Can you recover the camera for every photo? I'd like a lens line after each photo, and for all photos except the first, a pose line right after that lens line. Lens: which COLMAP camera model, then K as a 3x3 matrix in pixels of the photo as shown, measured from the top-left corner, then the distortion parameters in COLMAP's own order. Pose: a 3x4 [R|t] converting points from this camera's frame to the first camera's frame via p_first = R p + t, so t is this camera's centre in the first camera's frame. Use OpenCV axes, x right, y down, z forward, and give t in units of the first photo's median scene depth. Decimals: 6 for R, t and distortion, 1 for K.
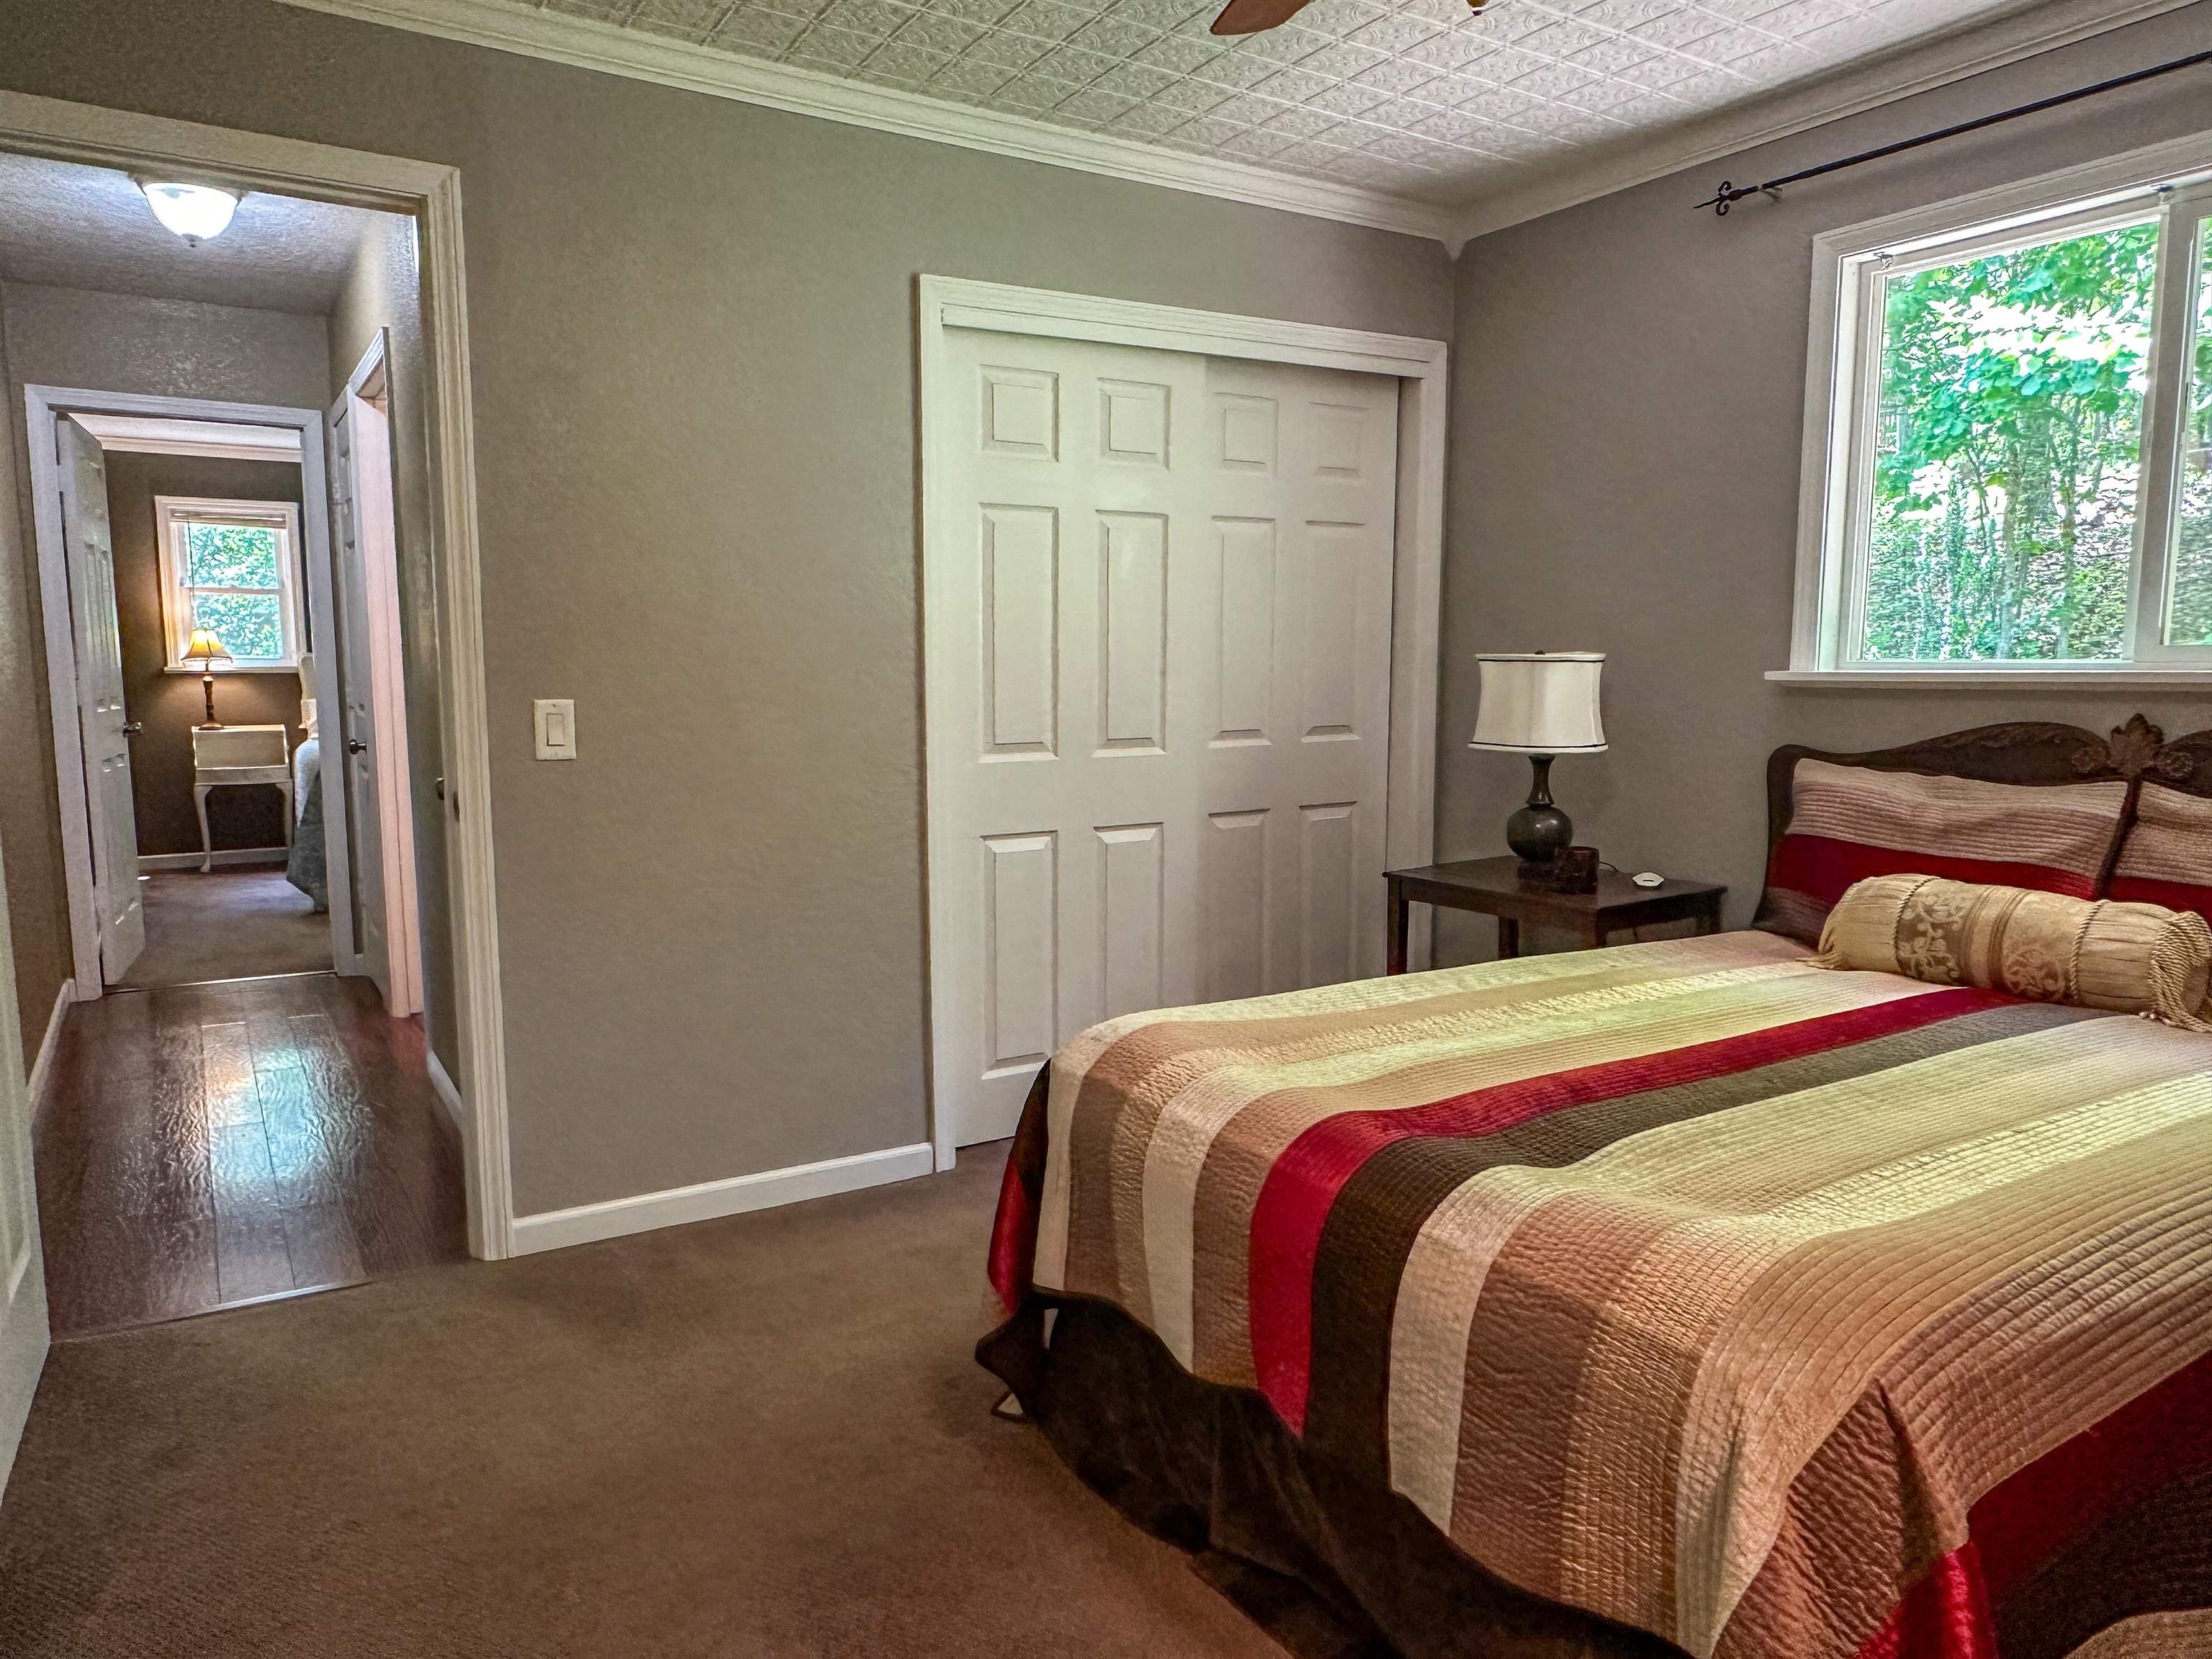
lens RADIAL K [[1418.8, 0, 1097.5], [0, 1418.8, 820.9], [0, 0, 1]] dist [0.002228, -0.005213]
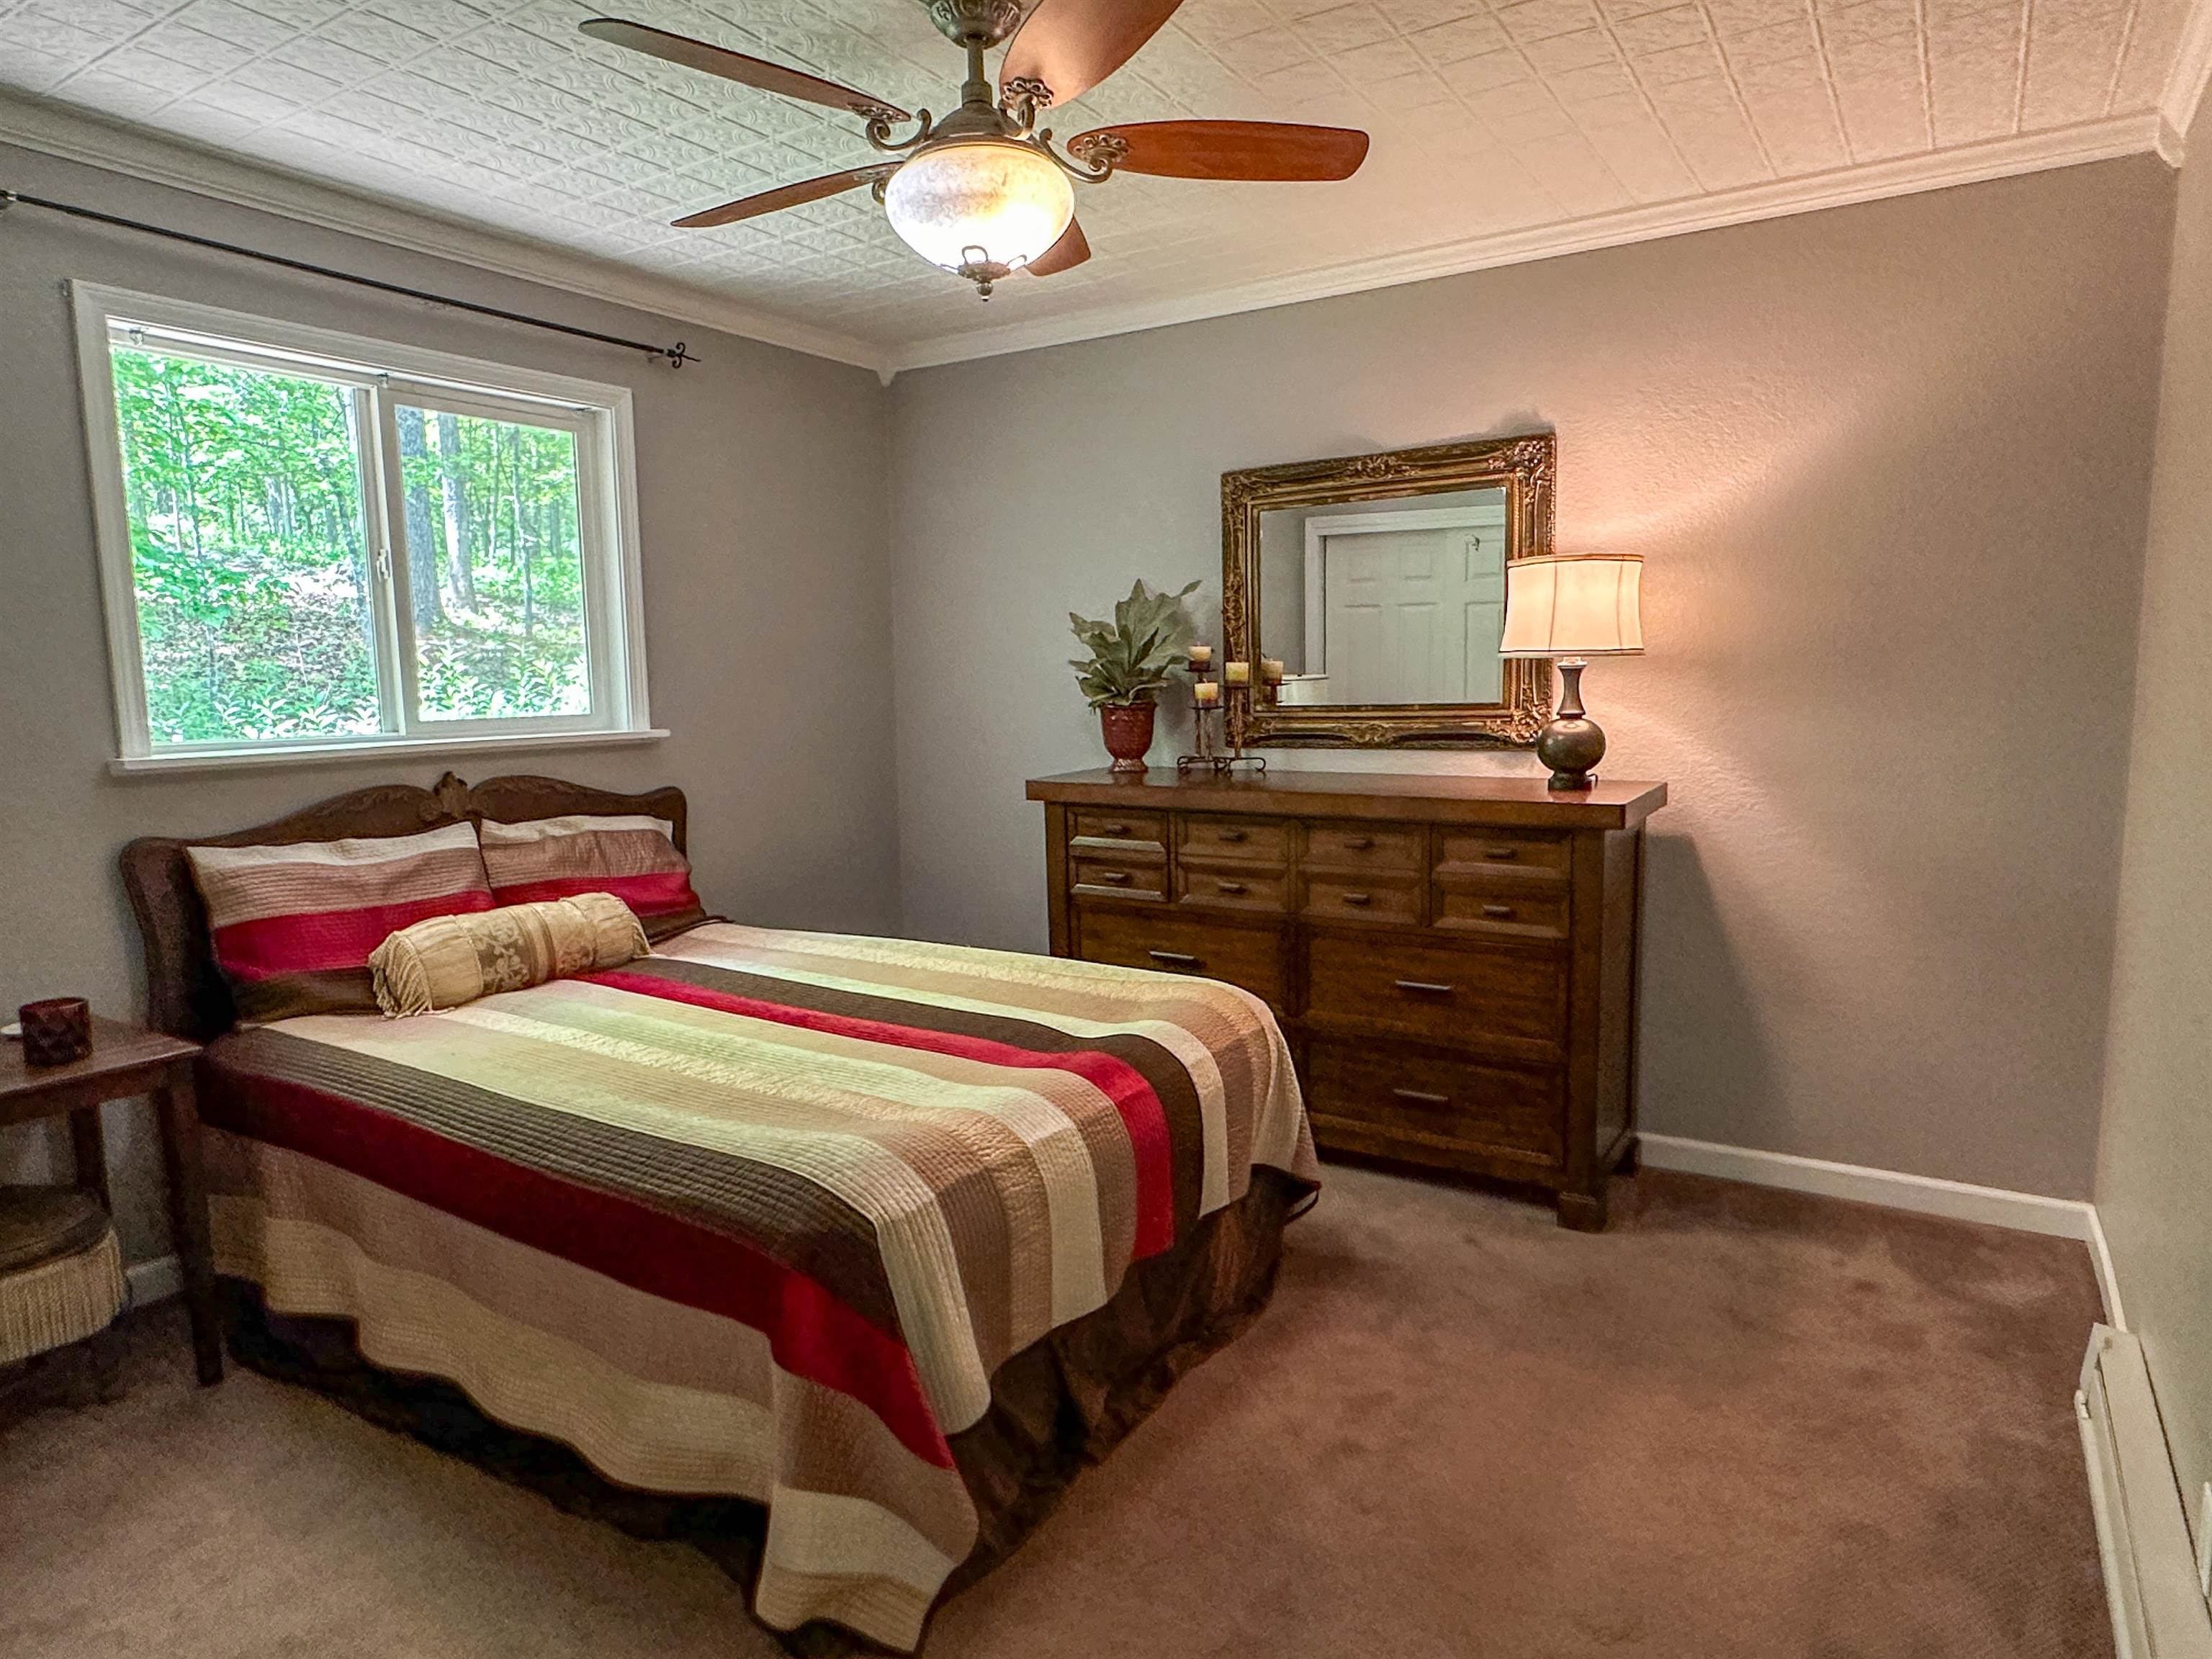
lens RADIAL K [[1314.2, 0, 1101.8], [0, 1314.2, 838.8], [0, 0, 1]] dist [0.000804, 0.002053]
pose [[-0.405920, -0.106606, 0.907669, -0.651517], [0.120868, 0.978187, 0.168942, -0.149035], [-0.905881, 0.178285, -0.384181, 0.938341]]
